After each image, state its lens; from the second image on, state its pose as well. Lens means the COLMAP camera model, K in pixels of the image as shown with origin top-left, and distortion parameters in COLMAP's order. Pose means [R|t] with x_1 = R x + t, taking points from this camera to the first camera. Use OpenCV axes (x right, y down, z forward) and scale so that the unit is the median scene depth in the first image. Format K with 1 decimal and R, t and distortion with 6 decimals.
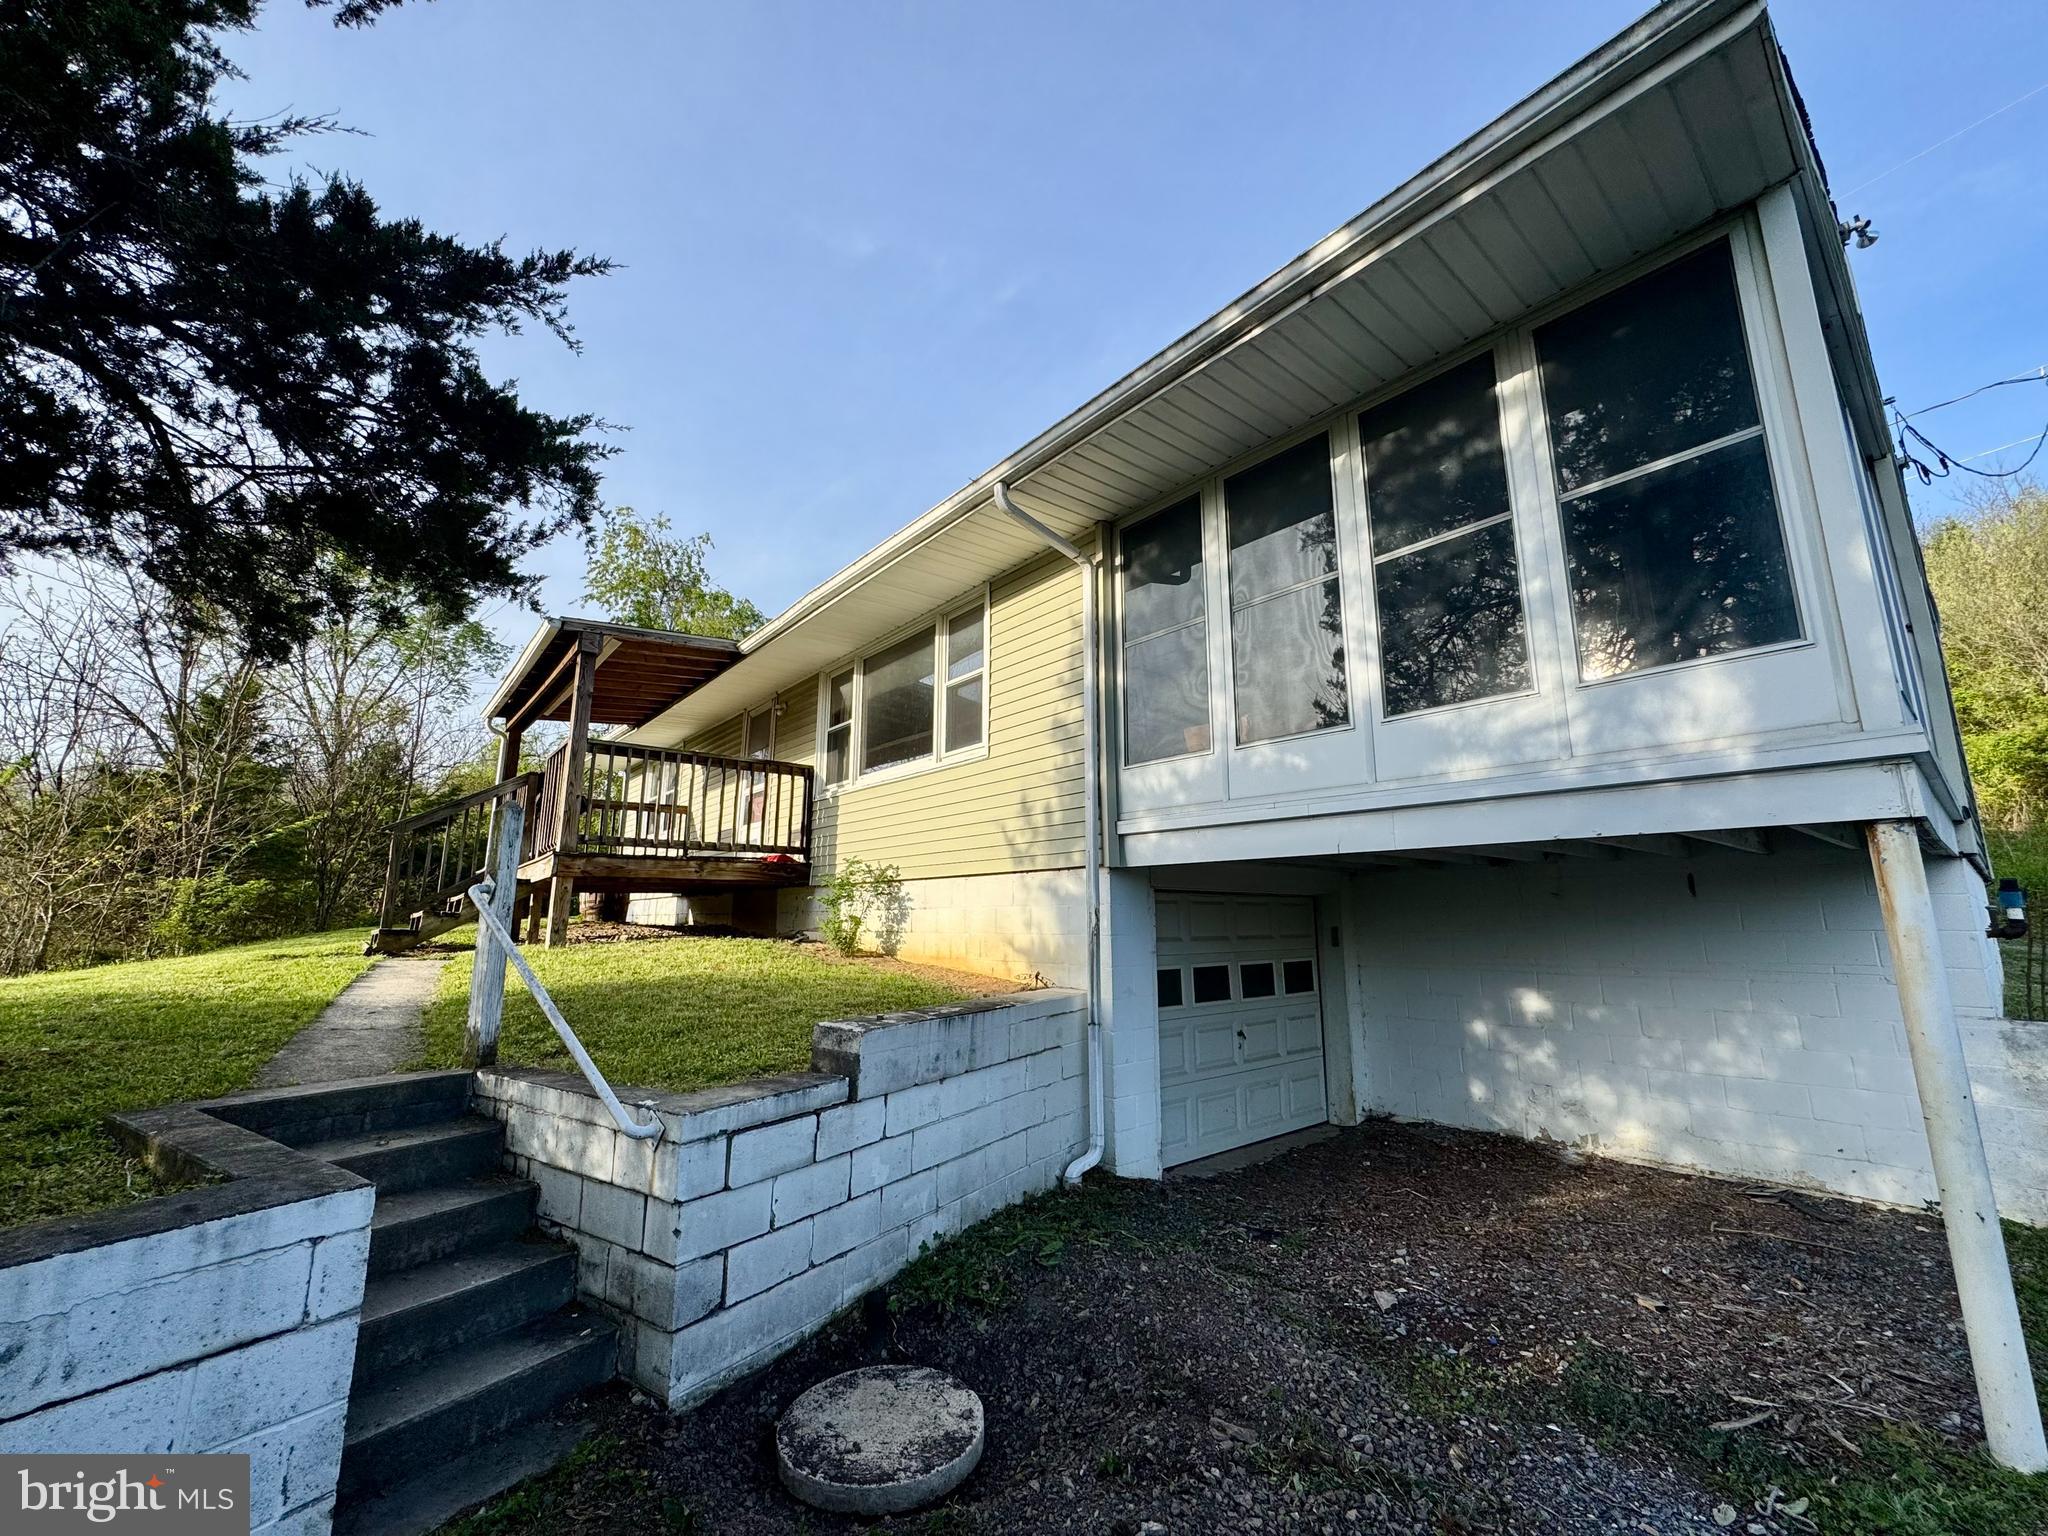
lens RADIAL K [[822.7, 0, 1016.1], [0, 822.7, 759.8], [0, 0, 1]] dist [-0.003024, 0.000253]
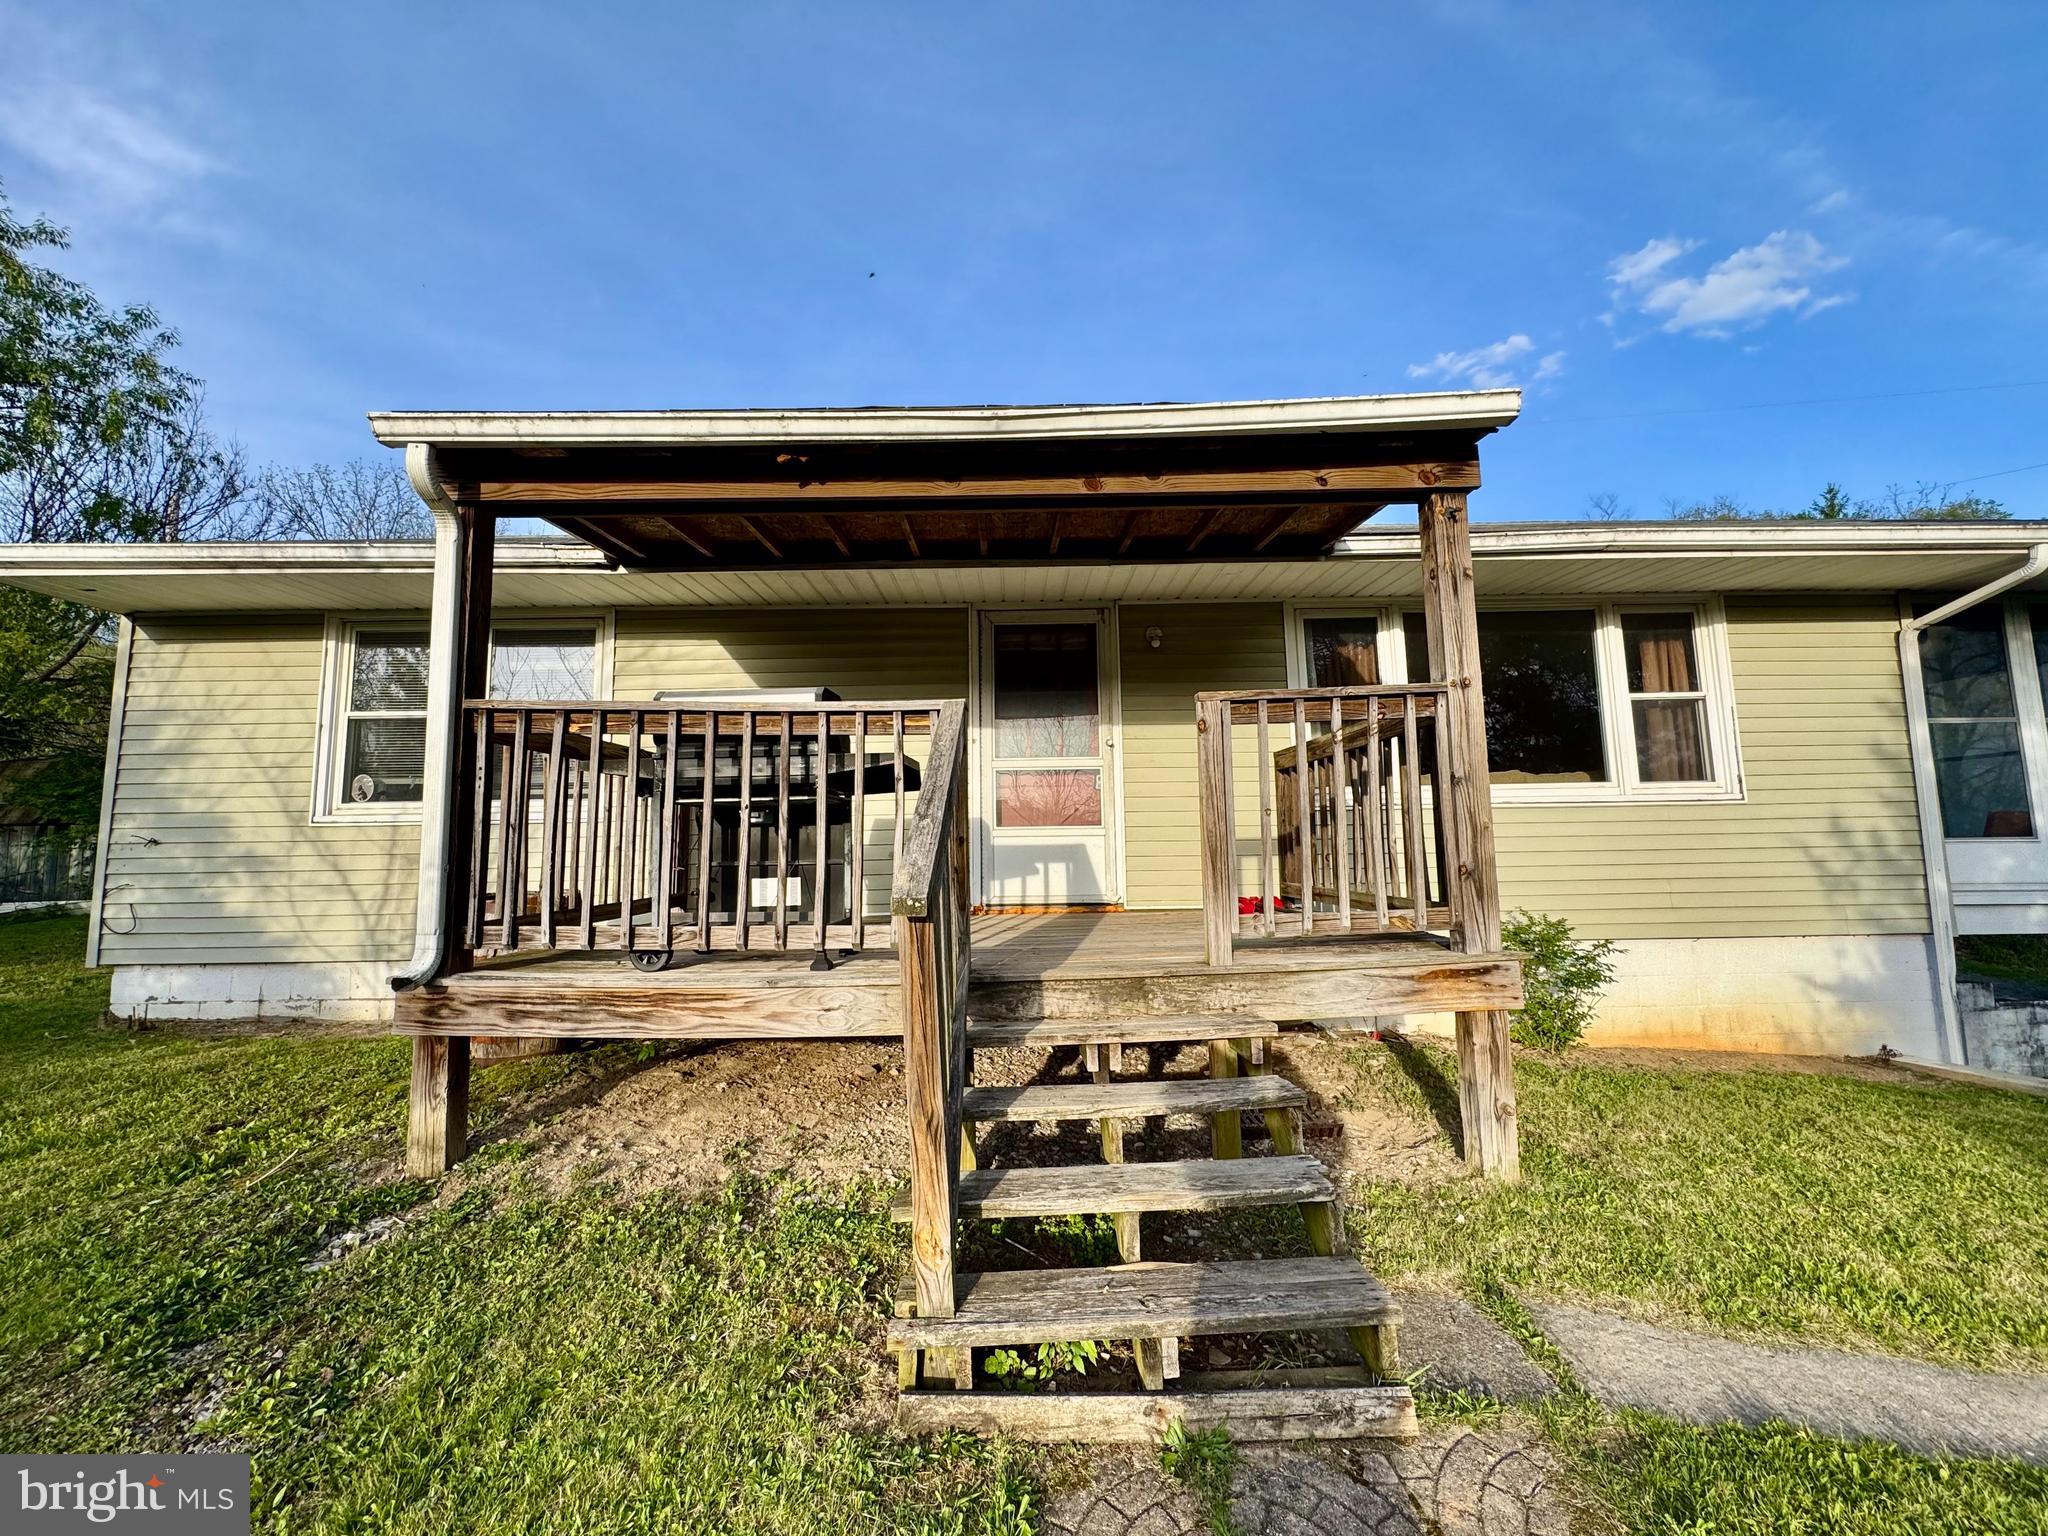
lens RADIAL K [[822.7, 0, 1021.5], [0, 822.7, 761.4], [0, 0, 1]] dist [-0.003024, 0.000253]
pose [[0.647973, 0.071705, 0.758280, -1.203693], [-0.137686, 0.990185, 0.024022, 0.038308], [-0.749115, -0.119970, 0.651486, 1.033910]]
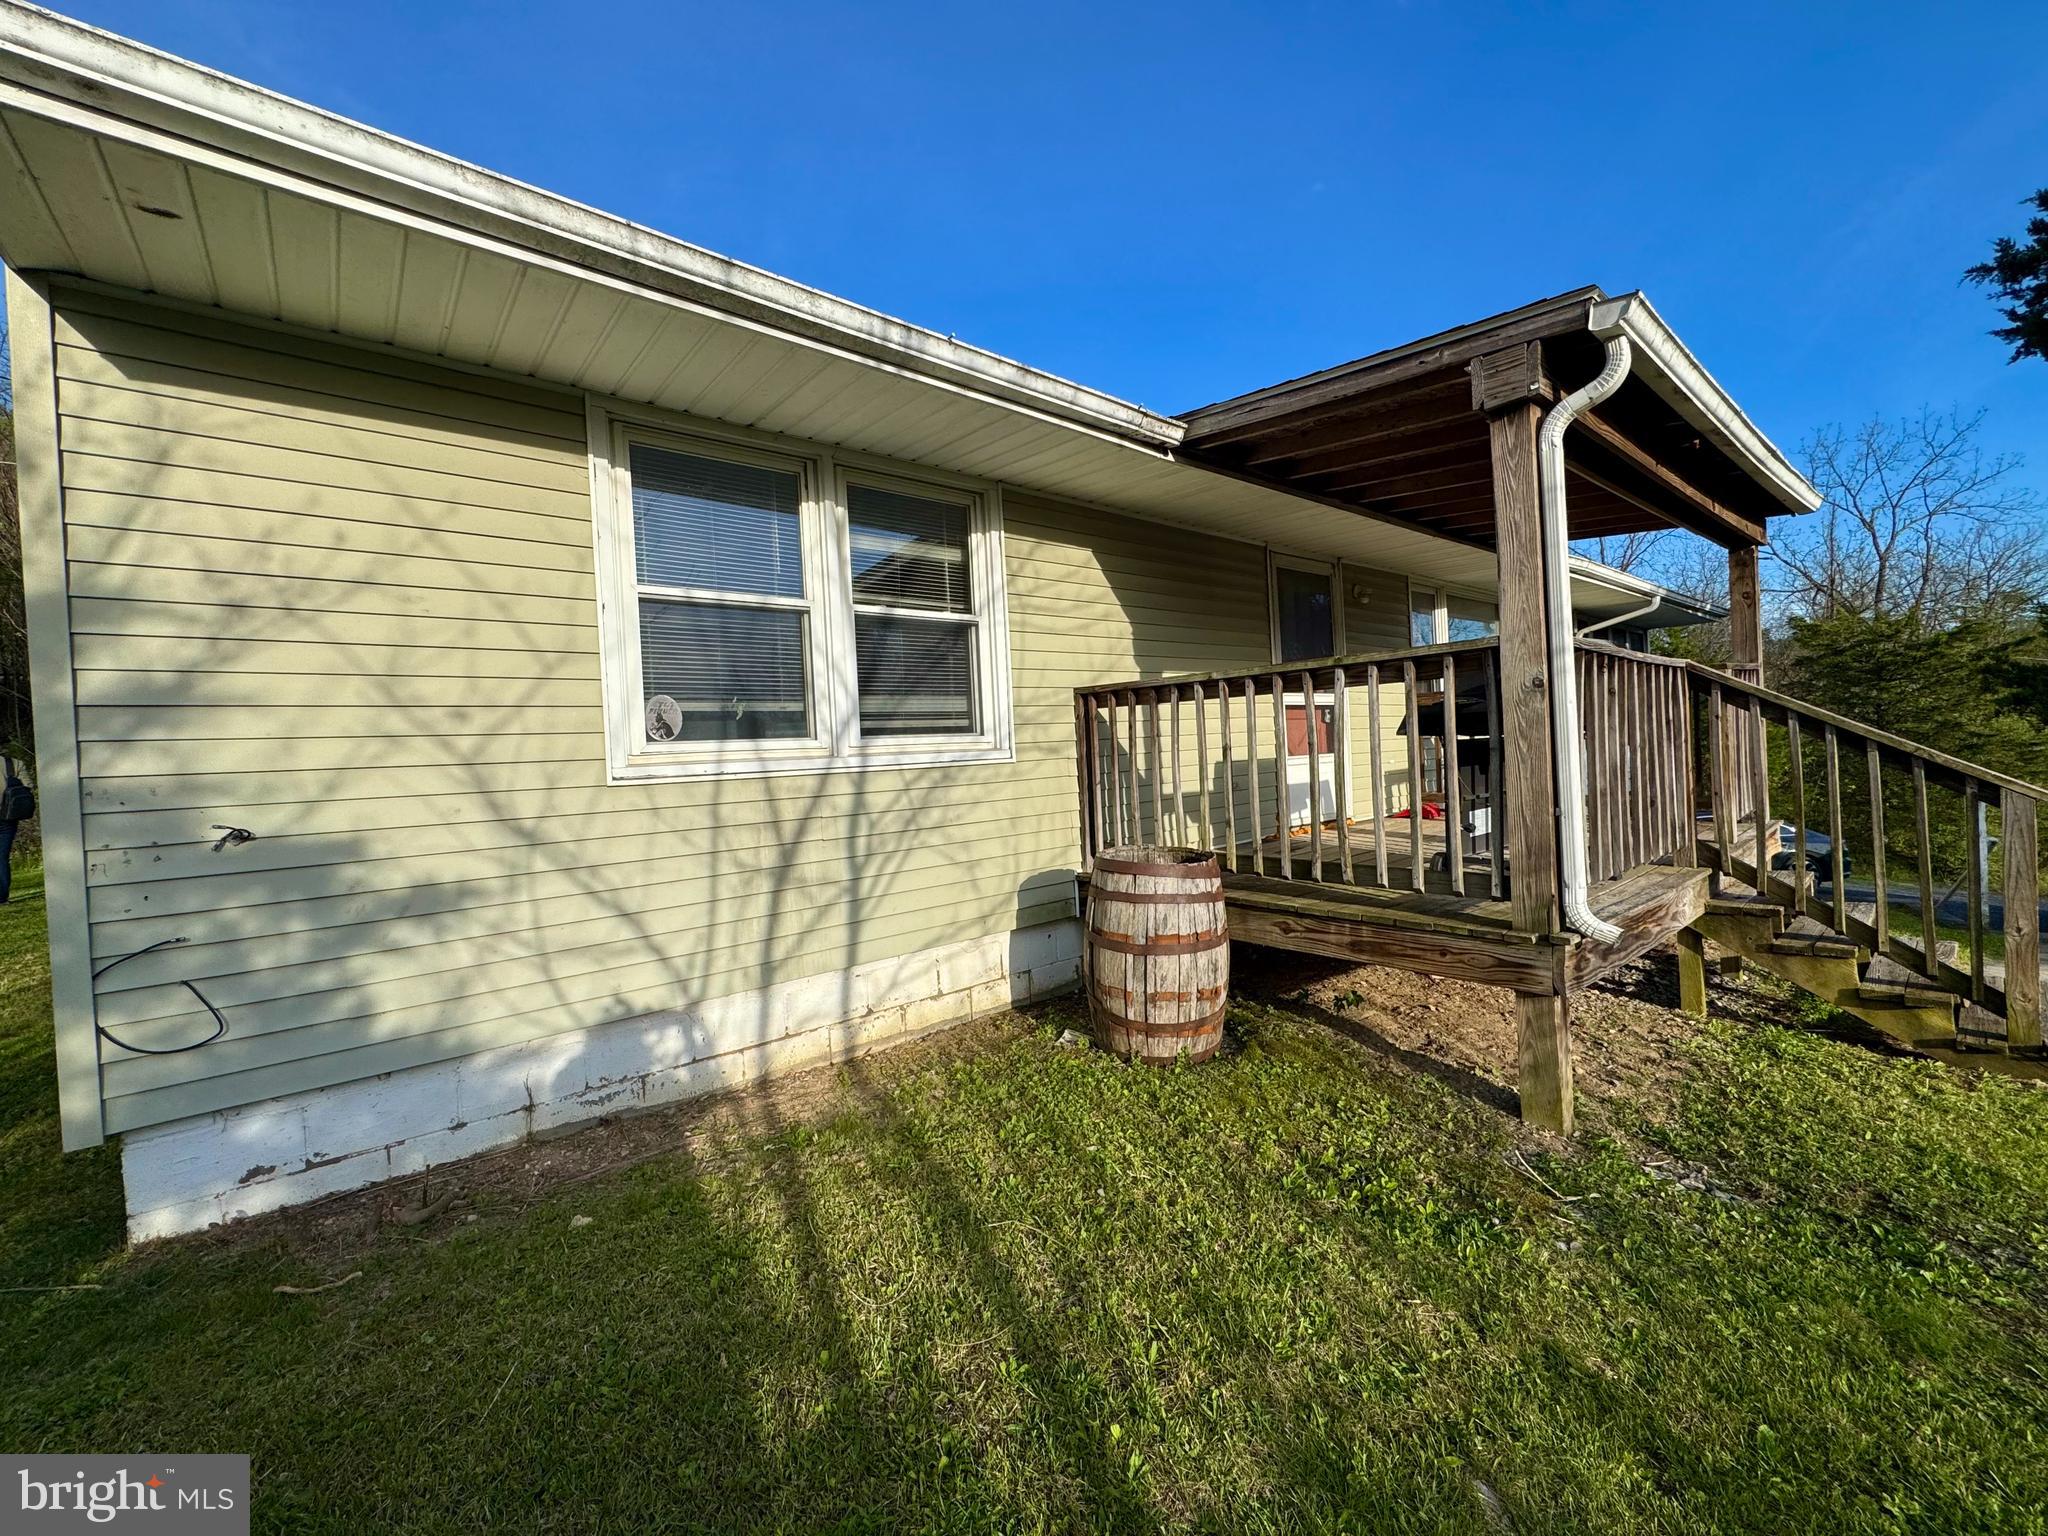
lens RADIAL K [[822.7, 0, 1025.1], [0, 822.7, 769.0], [0, 0, 1]] dist [-0.003024, 0.000253]
pose [[0.013950, -0.019376, 0.999715, -1.522456], [-0.150141, 0.988436, 0.021253, 0.175655], [-0.988566, -0.150395, 0.010880, 1.927337]]
